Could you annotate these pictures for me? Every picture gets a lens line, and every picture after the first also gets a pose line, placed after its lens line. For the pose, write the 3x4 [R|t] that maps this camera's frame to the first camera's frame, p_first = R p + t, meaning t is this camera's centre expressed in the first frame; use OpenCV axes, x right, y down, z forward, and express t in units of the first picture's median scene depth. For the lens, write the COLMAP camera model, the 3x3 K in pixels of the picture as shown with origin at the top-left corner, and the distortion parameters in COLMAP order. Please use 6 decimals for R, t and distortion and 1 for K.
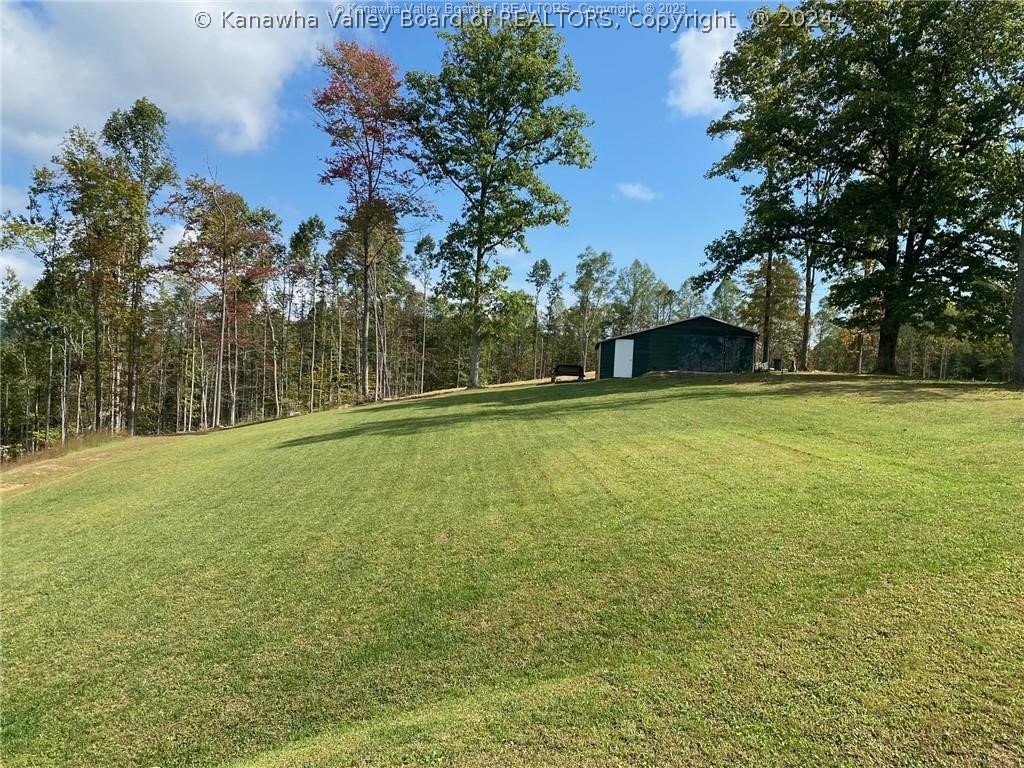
lens RADIAL K [[777.1, 0, 512.8], [0, 777.1, 388.1], [0, 0, 1]] dist [0.004291, -0.010260]
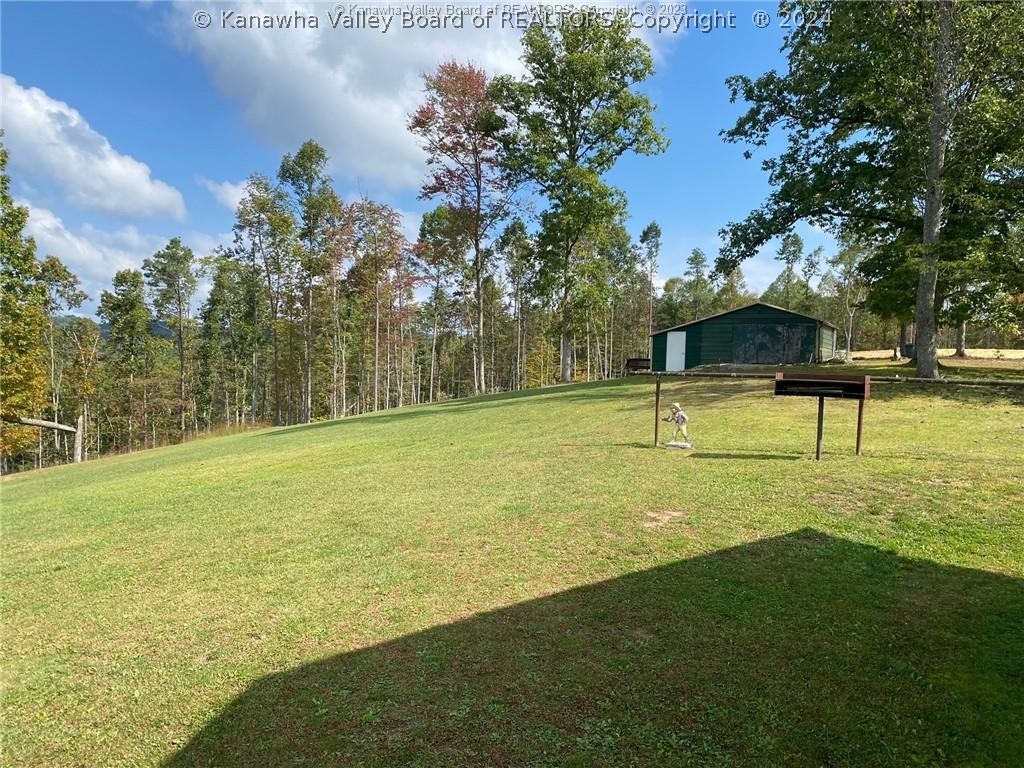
lens RADIAL K [[777.1, 0, 512.6], [0, 777.1, 380.6], [0, 0, 1]] dist [0.004291, -0.010260]
pose [[0.915351, -0.012819, -0.402453, 0.342018], [0.017083, 0.999830, 0.007007, -0.012581], [0.402295, -0.013289, 0.915414, 0.041965]]
